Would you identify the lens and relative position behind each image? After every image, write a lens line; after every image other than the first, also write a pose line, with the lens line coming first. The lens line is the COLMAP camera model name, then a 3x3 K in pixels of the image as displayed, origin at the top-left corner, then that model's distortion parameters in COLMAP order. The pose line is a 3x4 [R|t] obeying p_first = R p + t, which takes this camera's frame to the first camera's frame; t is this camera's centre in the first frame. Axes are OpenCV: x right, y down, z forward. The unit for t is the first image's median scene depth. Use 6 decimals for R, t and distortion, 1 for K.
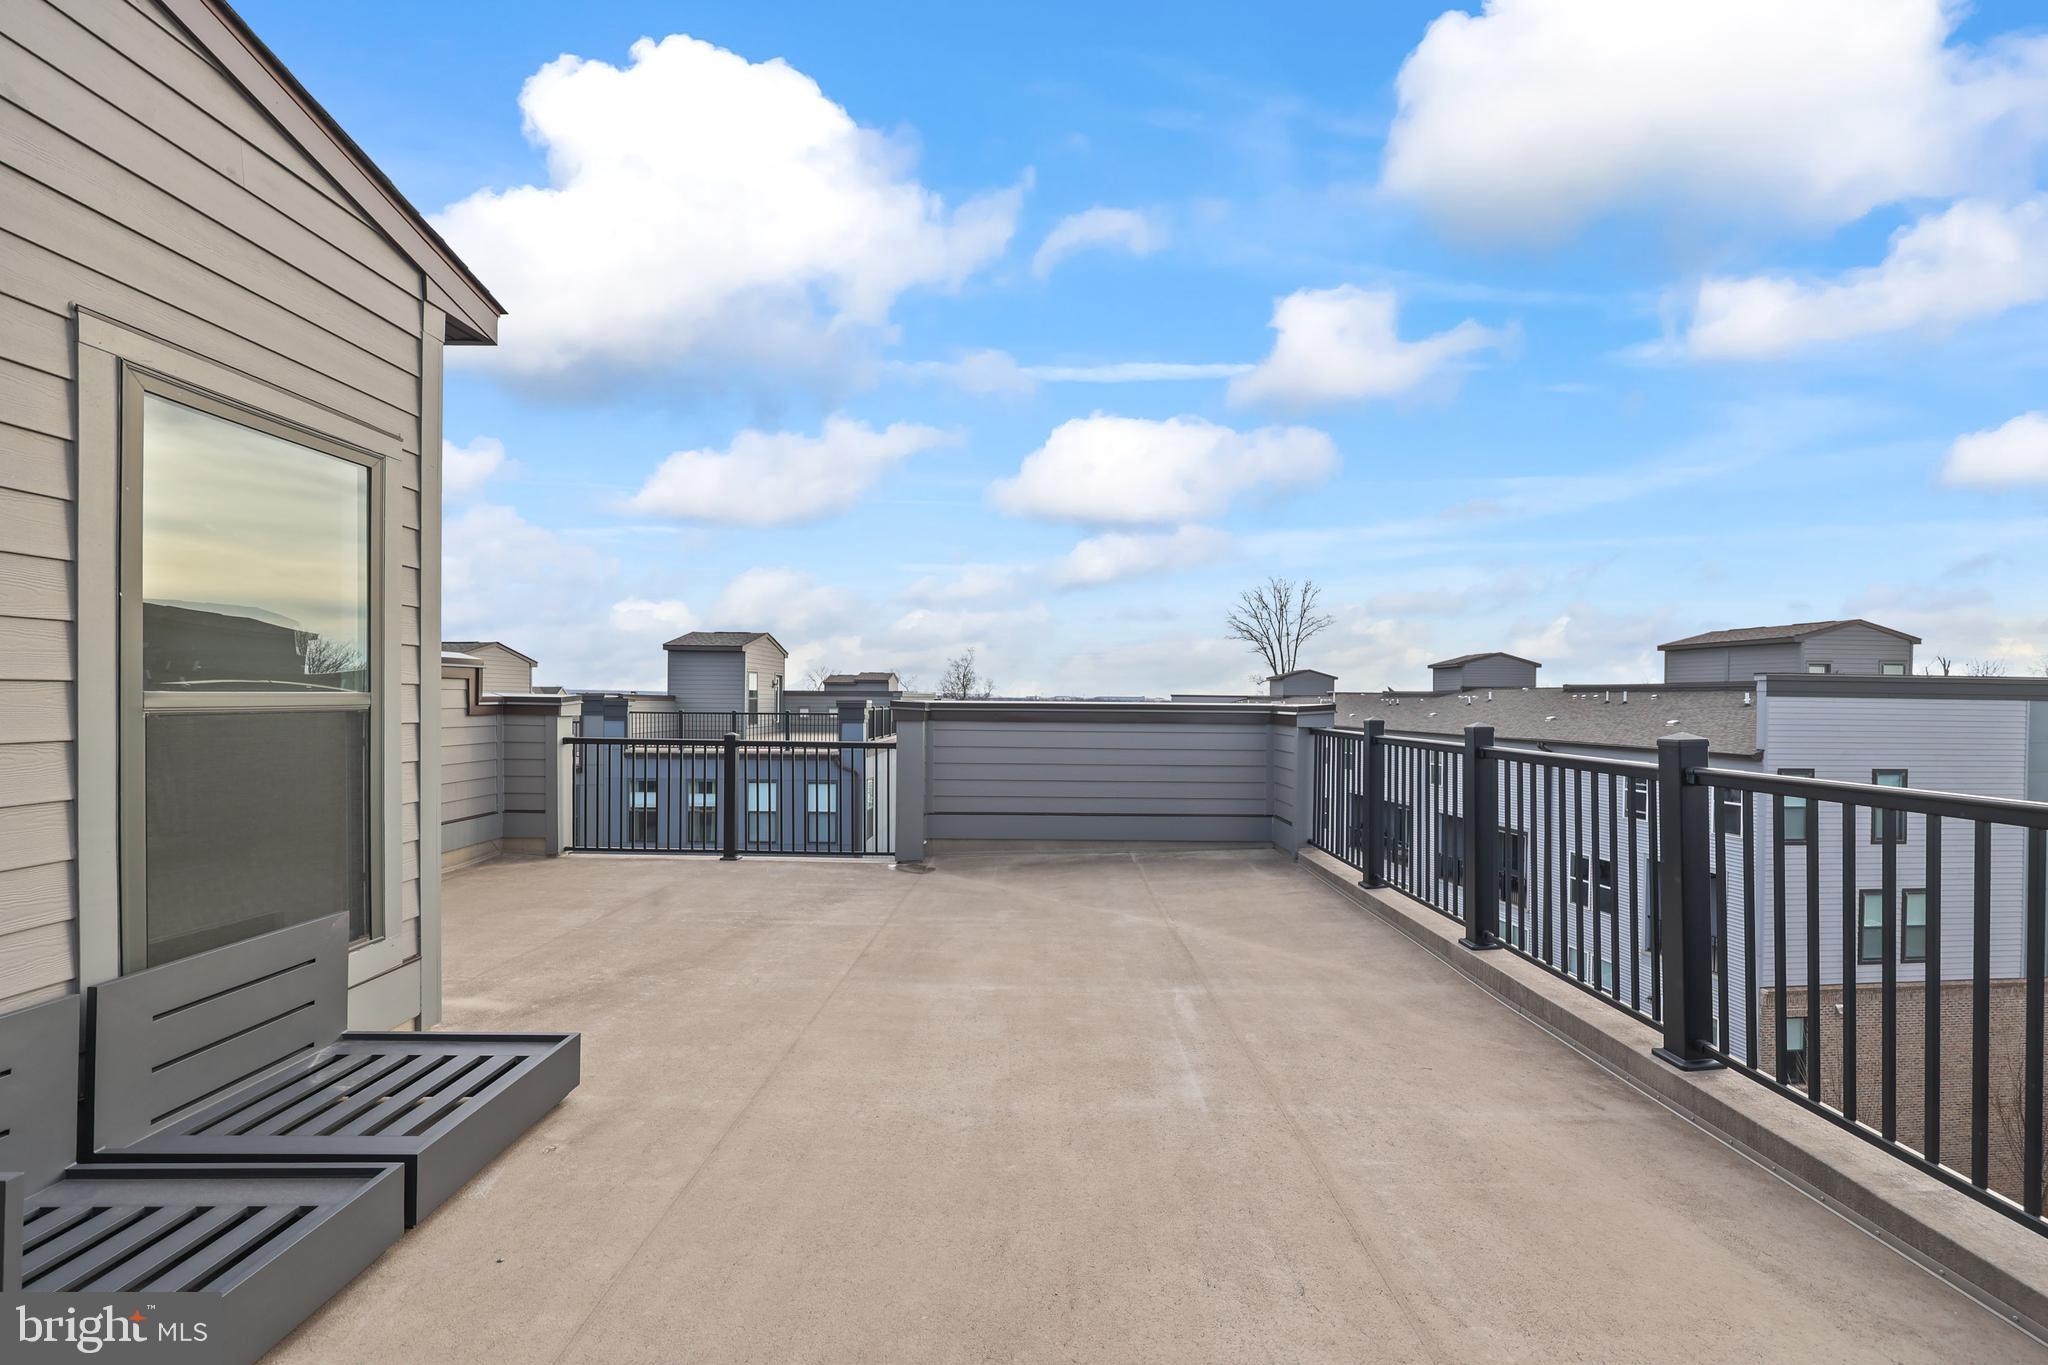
lens RADIAL K [[831.4, 0, 1020.6], [0, 831.4, 703.1], [0, 0, 1]] dist [0.004192, -0.000443]
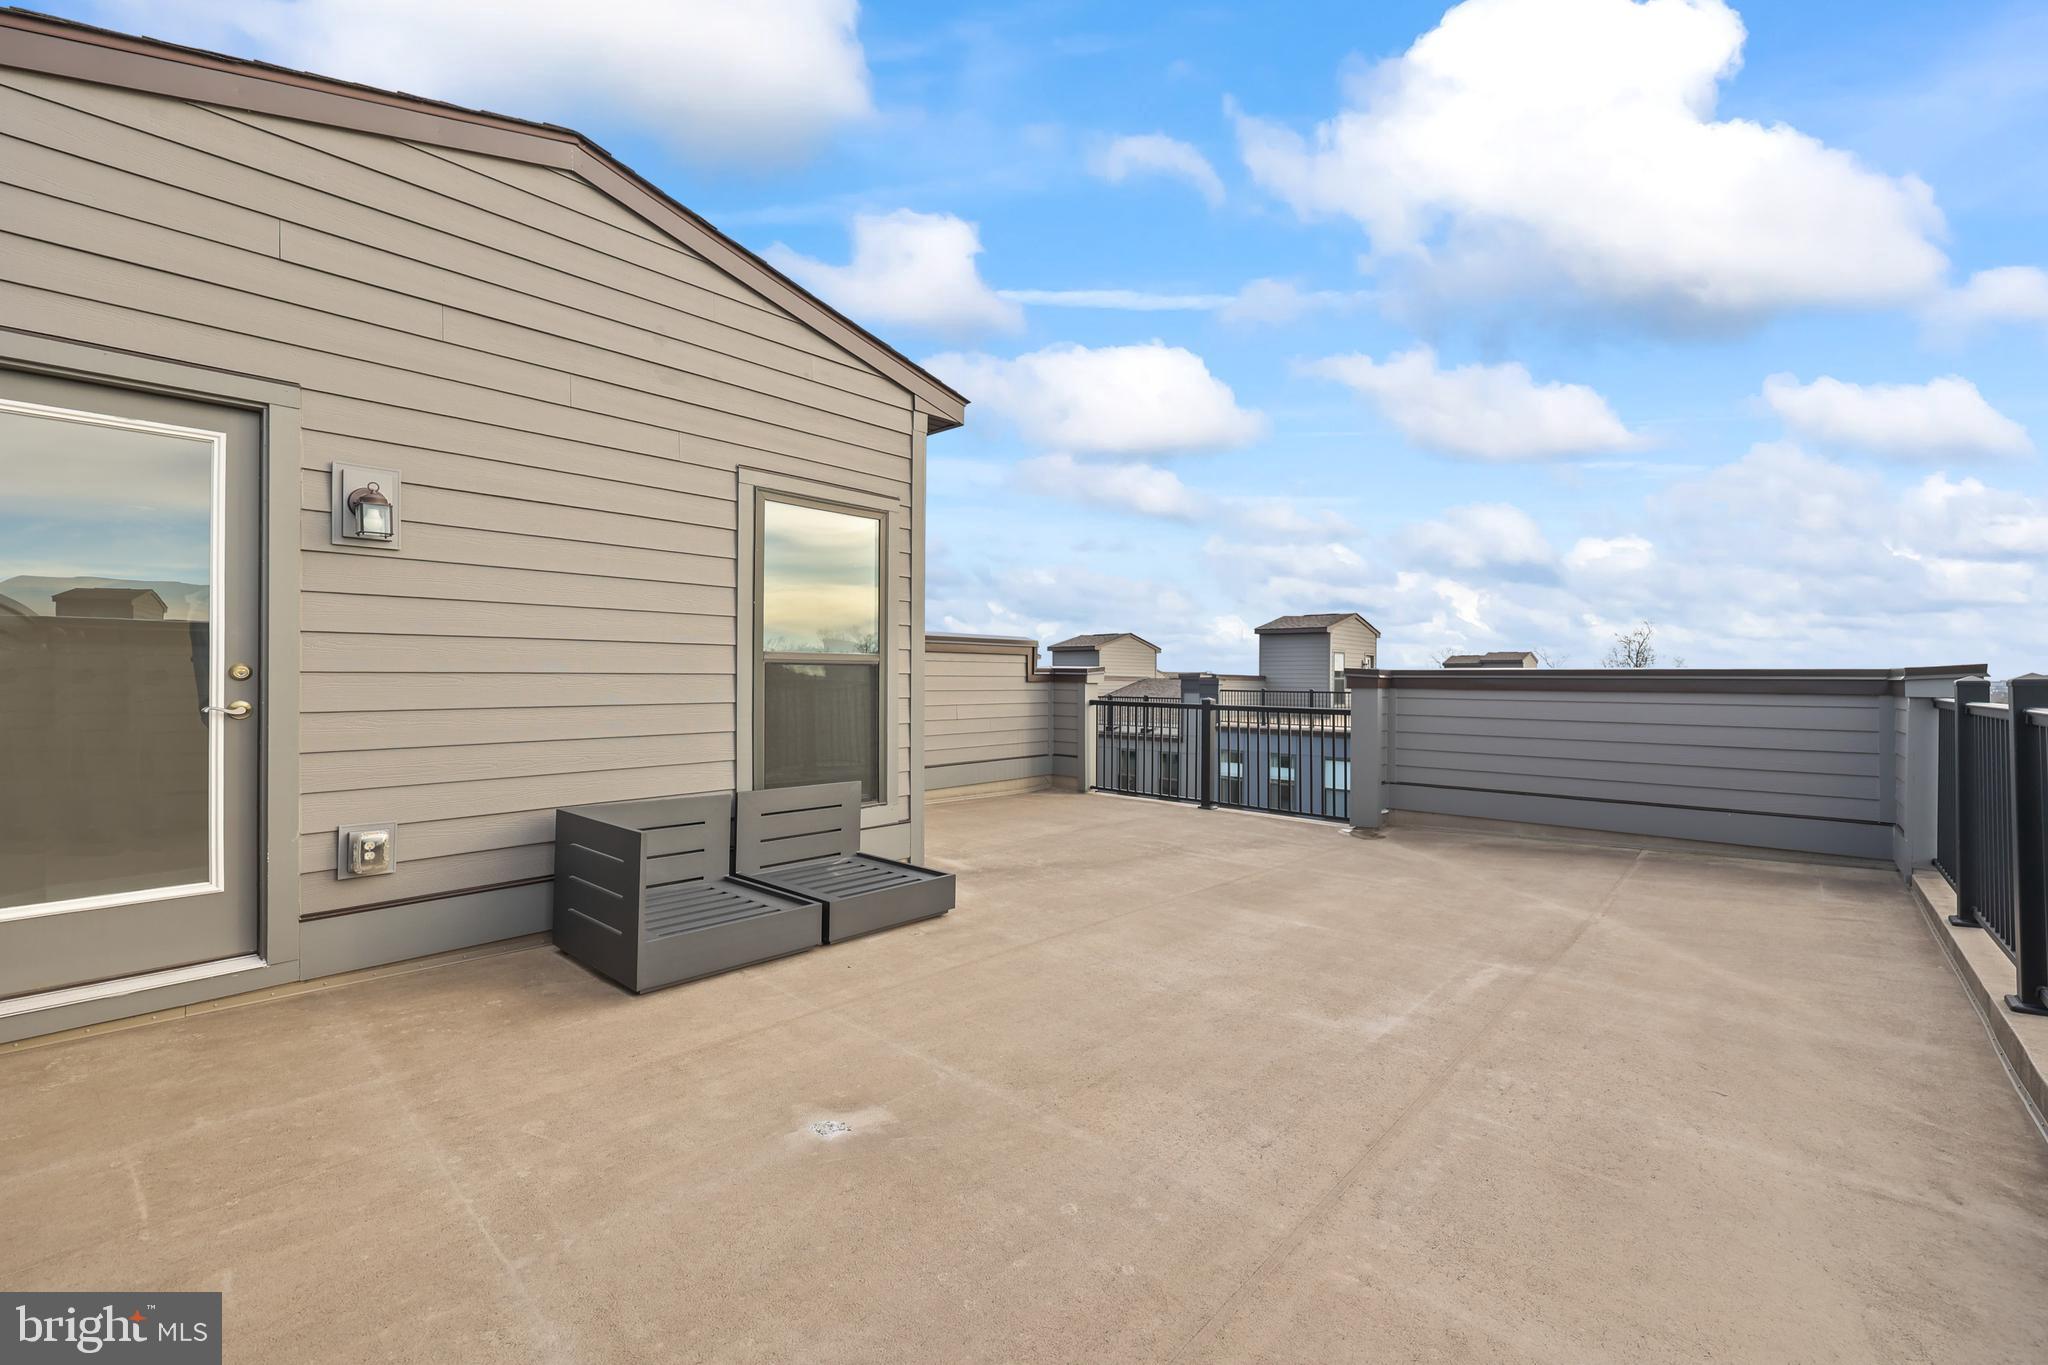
lens RADIAL K [[831.4, 0, 1035.3], [0, 831.4, 669.8], [0, 0, 1]] dist [0.004192, -0.000443]
pose [[0.752860, -0.011260, -0.658084, 0.438483], [-0.003457, 0.999772, -0.021061, 0.042346], [0.658171, 0.018131, 0.752650, -0.037020]]
